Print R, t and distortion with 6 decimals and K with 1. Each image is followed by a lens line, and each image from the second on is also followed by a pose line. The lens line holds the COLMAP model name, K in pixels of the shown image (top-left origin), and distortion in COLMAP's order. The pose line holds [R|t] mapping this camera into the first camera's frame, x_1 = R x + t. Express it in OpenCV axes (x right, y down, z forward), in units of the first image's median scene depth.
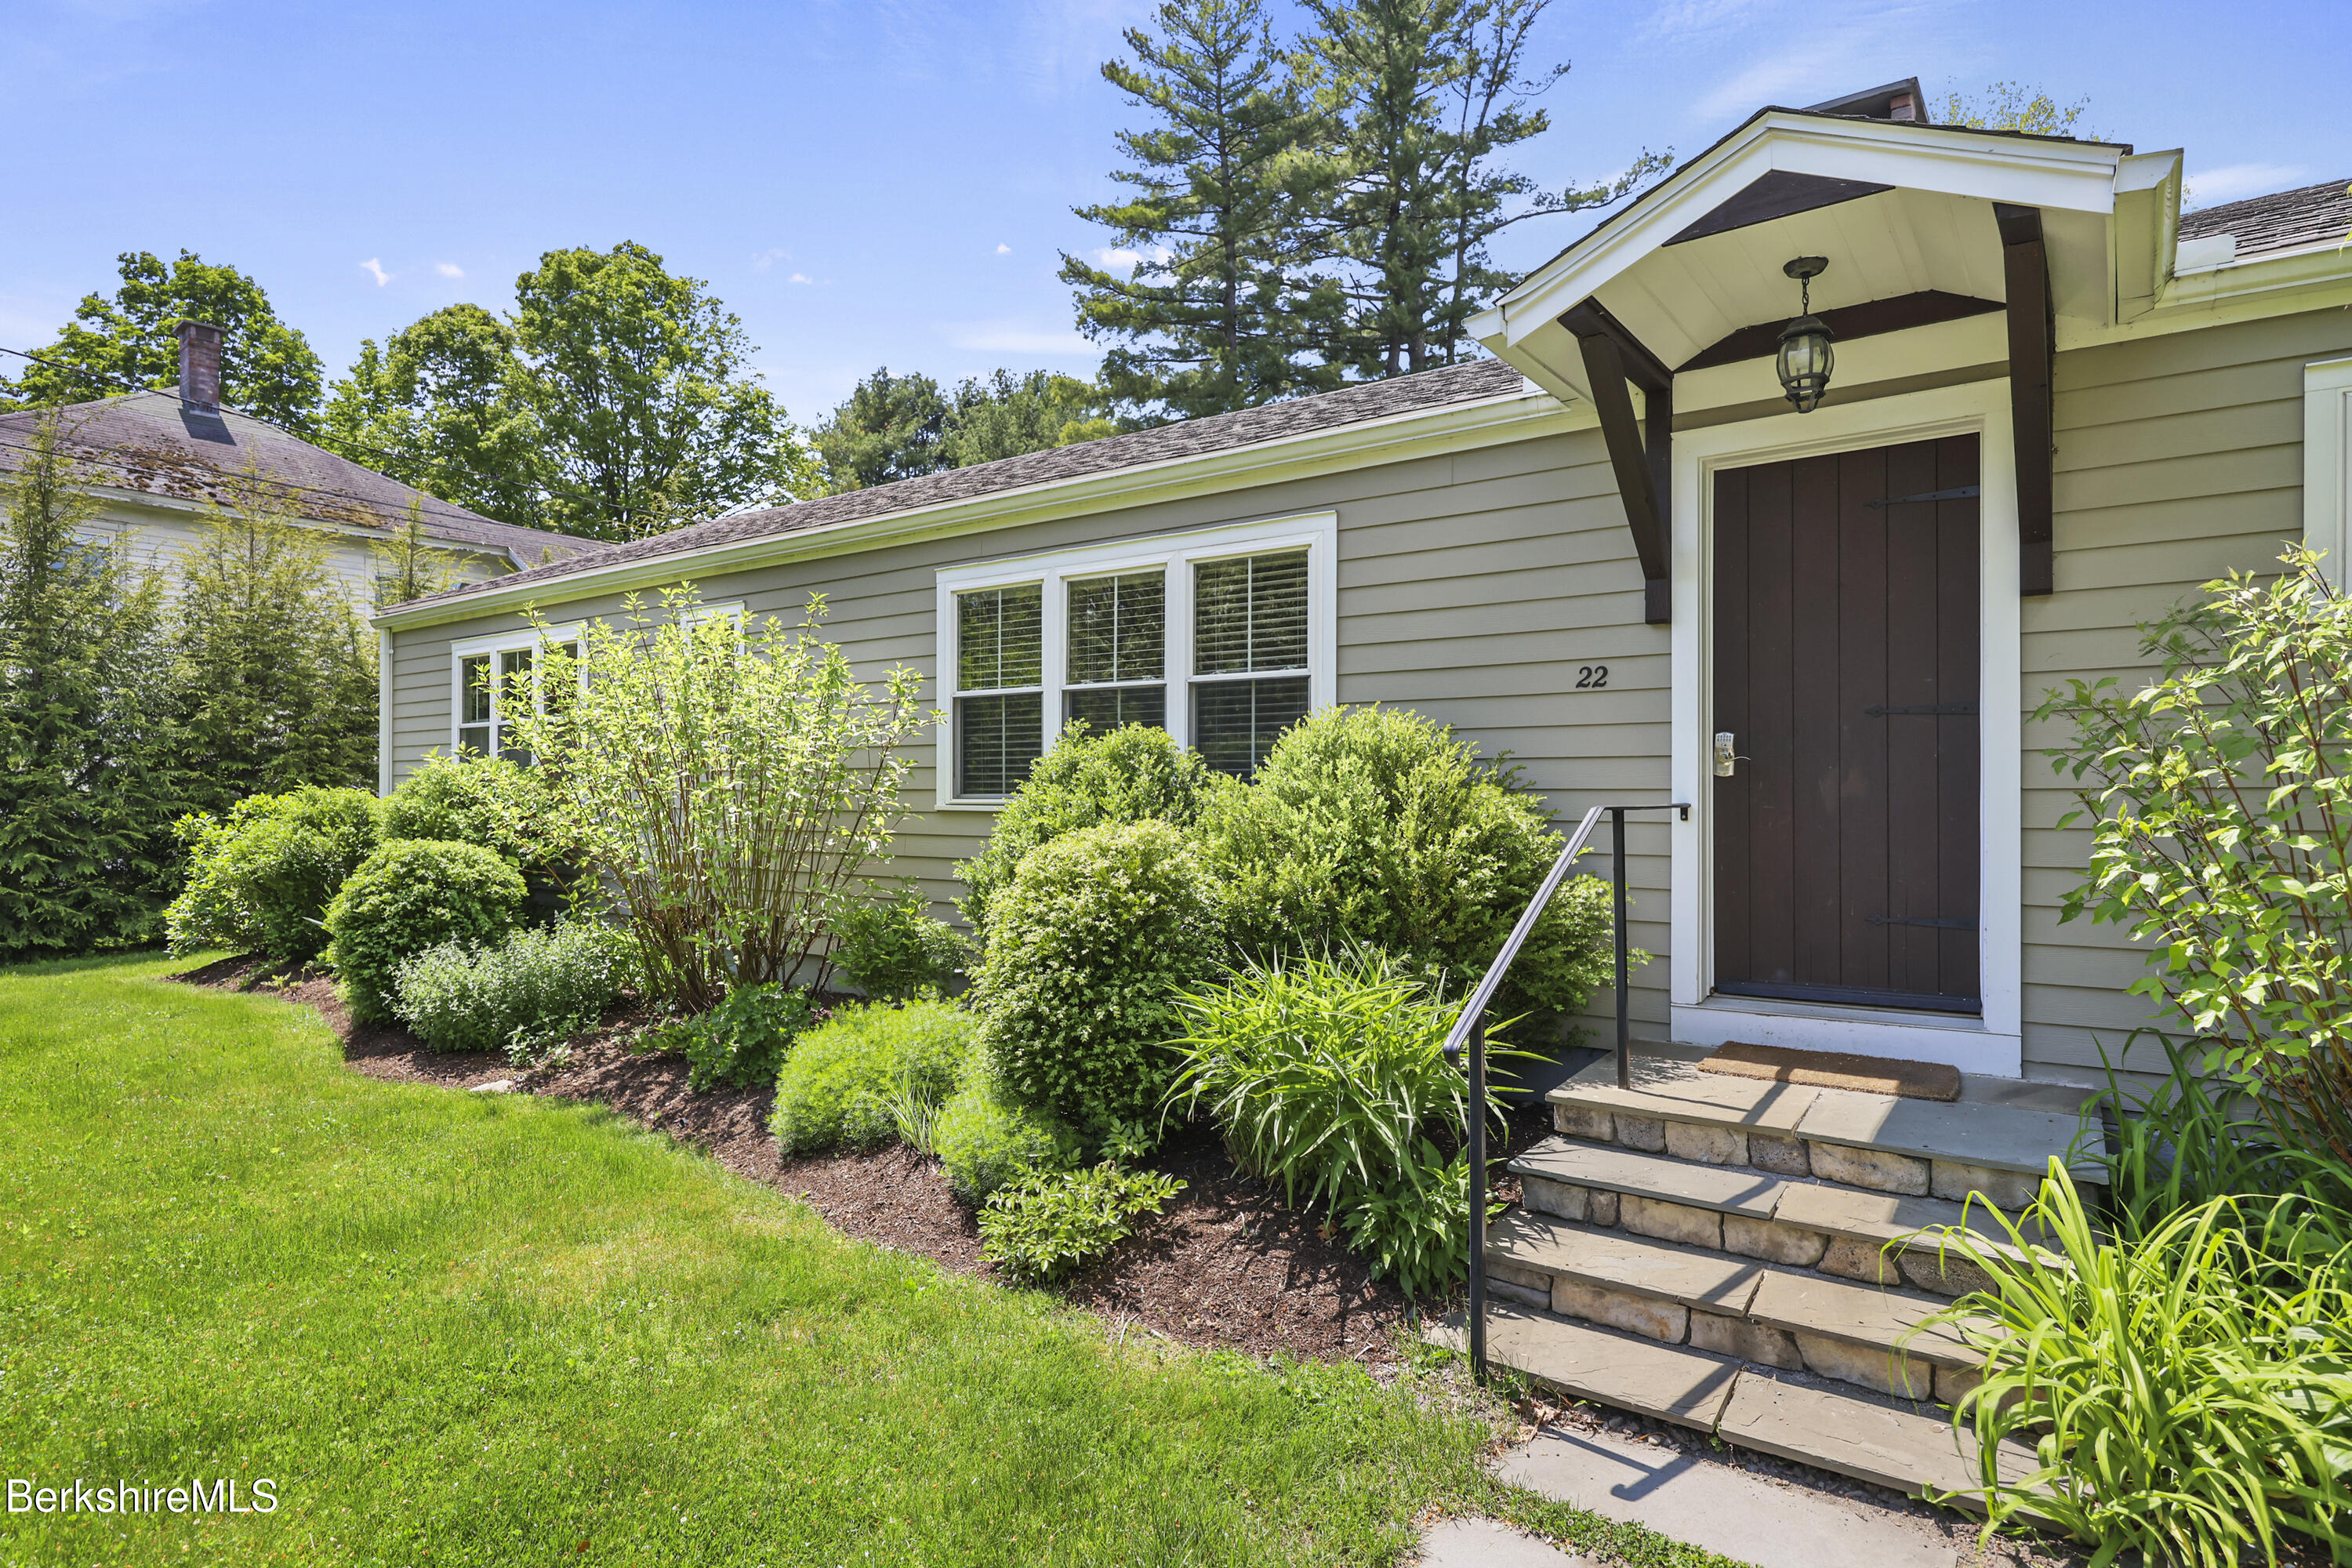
lens RADIAL K [[1288.7, 0, 1176.0], [0, 1288.7, 784.0], [0, 0, 1]] dist [0.046578, 0.000101]
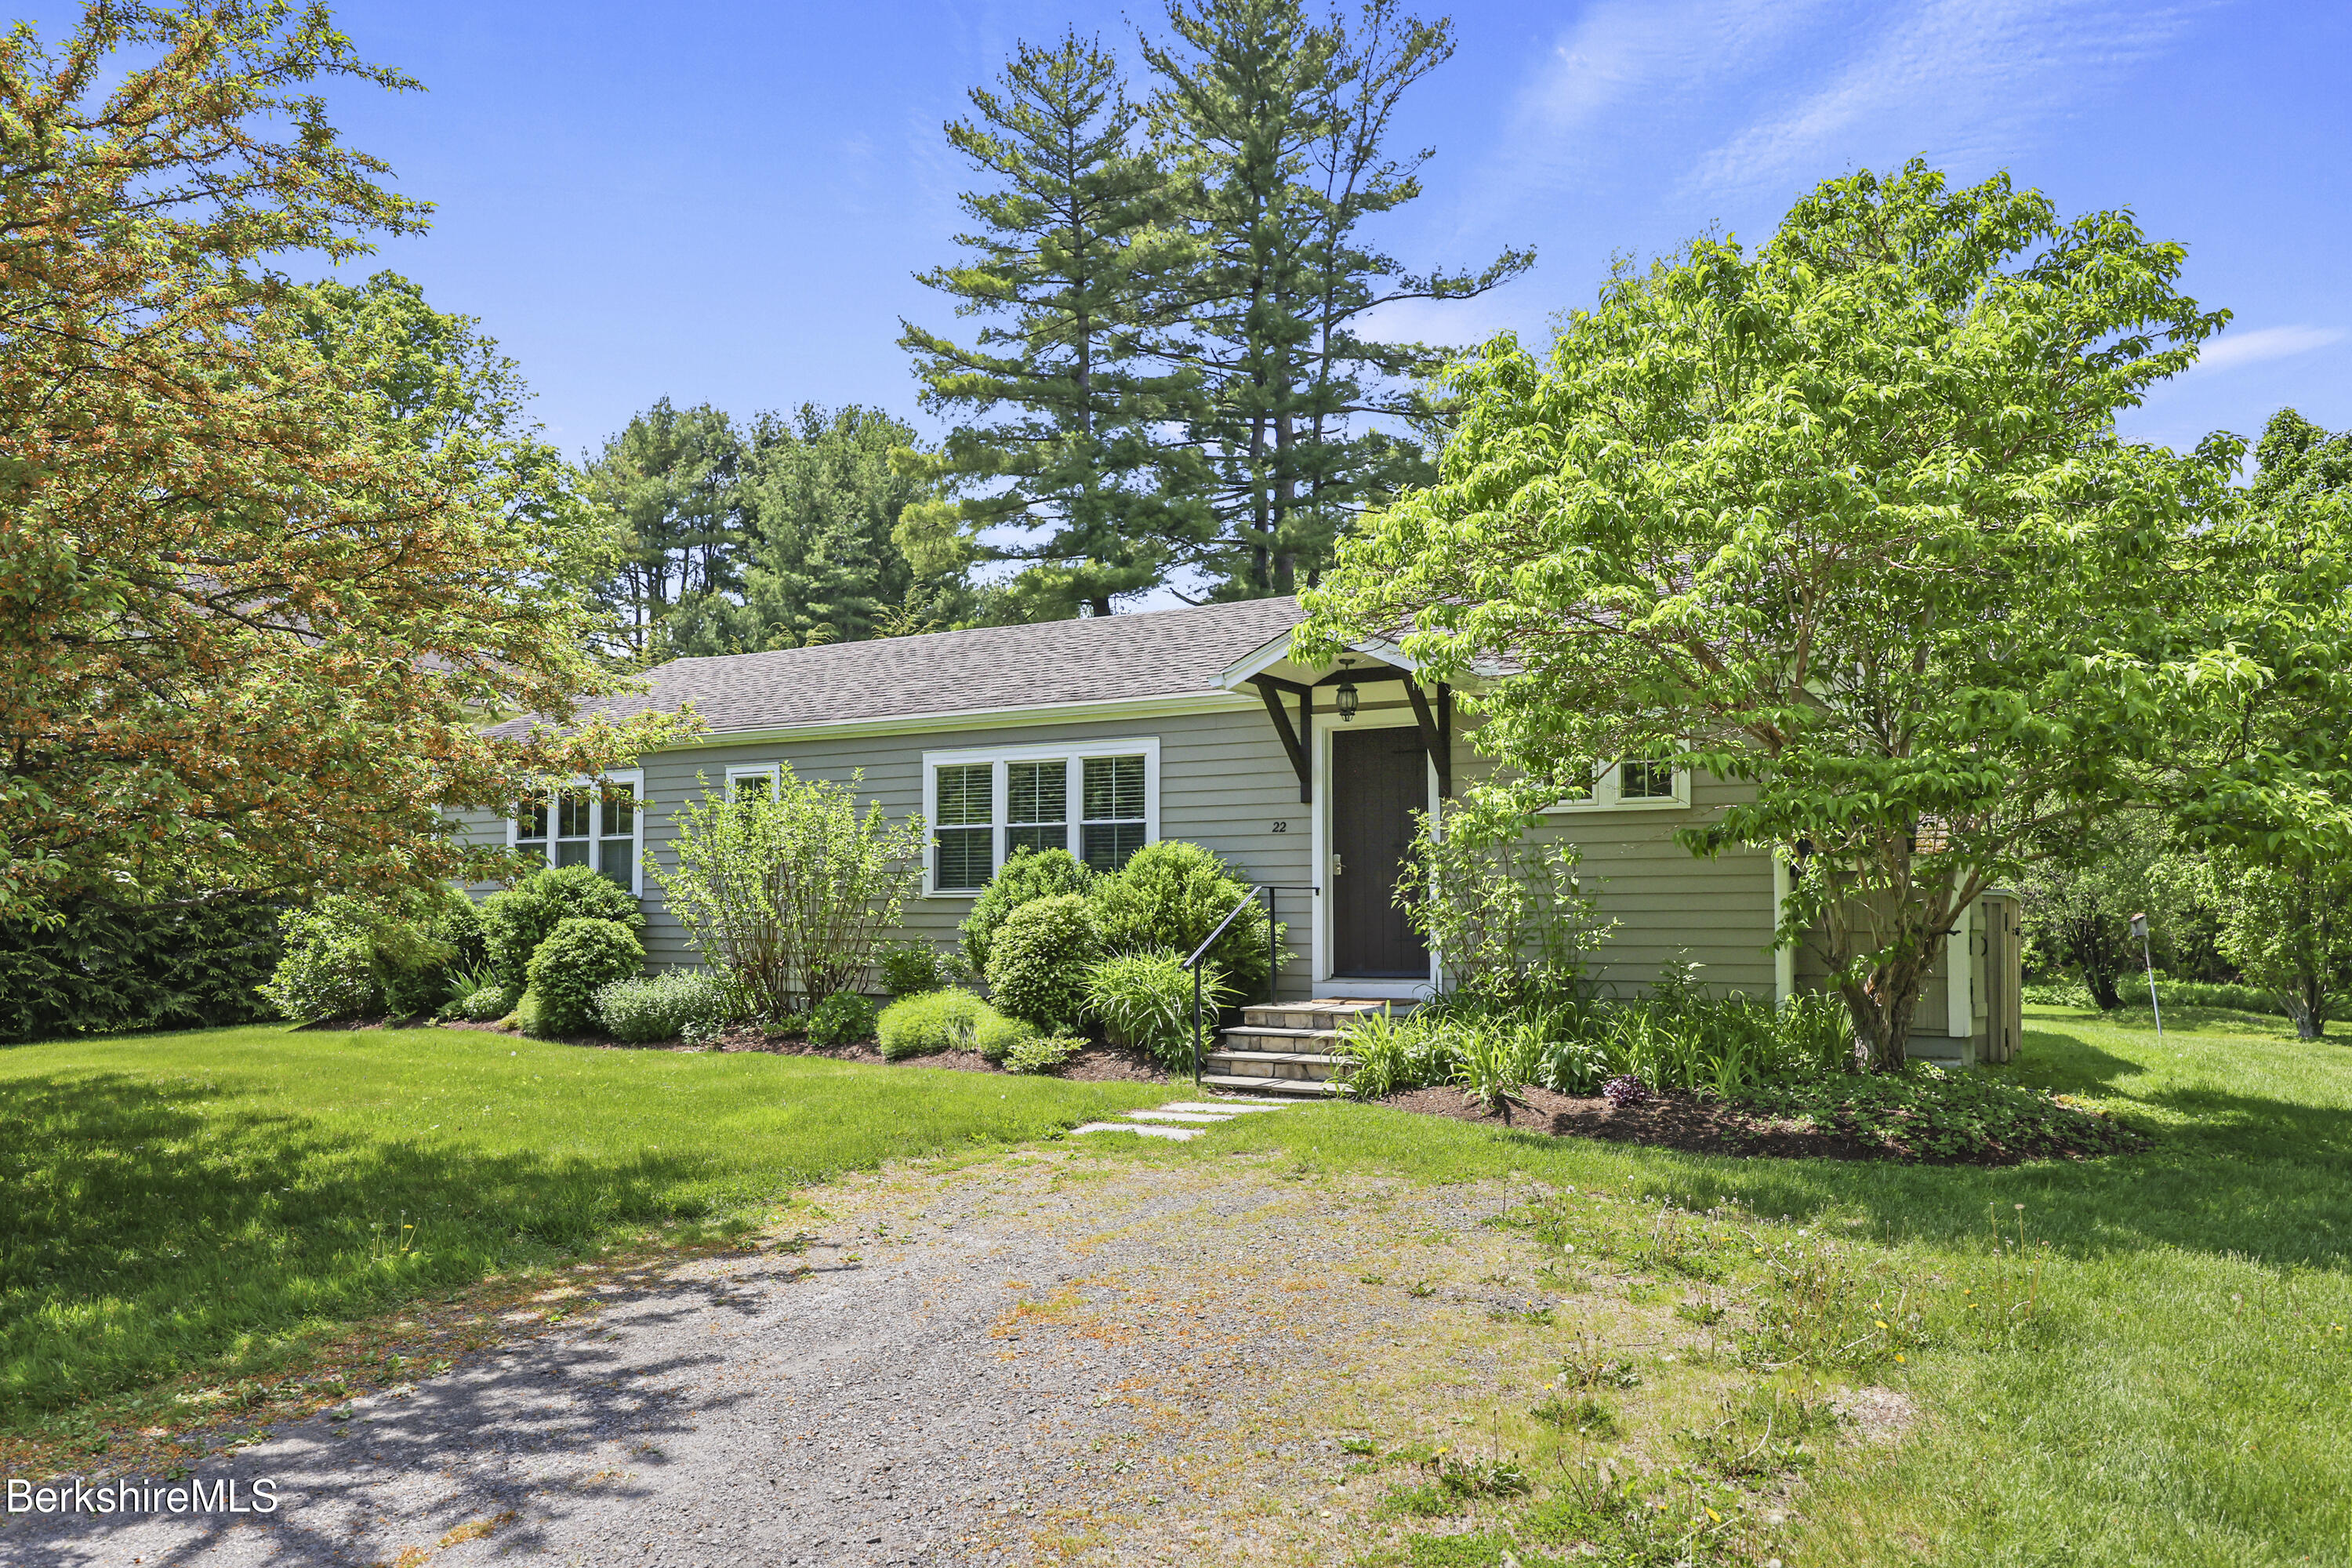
lens RADIAL K [[1731.1, 0, 1178.2], [0, 1731.1, 842.6], [0, 0, 1]] dist [0.006194, 0.001142]
pose [[0.994819, 0.001146, 0.101658, -0.016969], [0.002159, 0.999473, -0.032388, 0.004394], [-0.101642, 0.032440, 0.994292, -0.241373]]
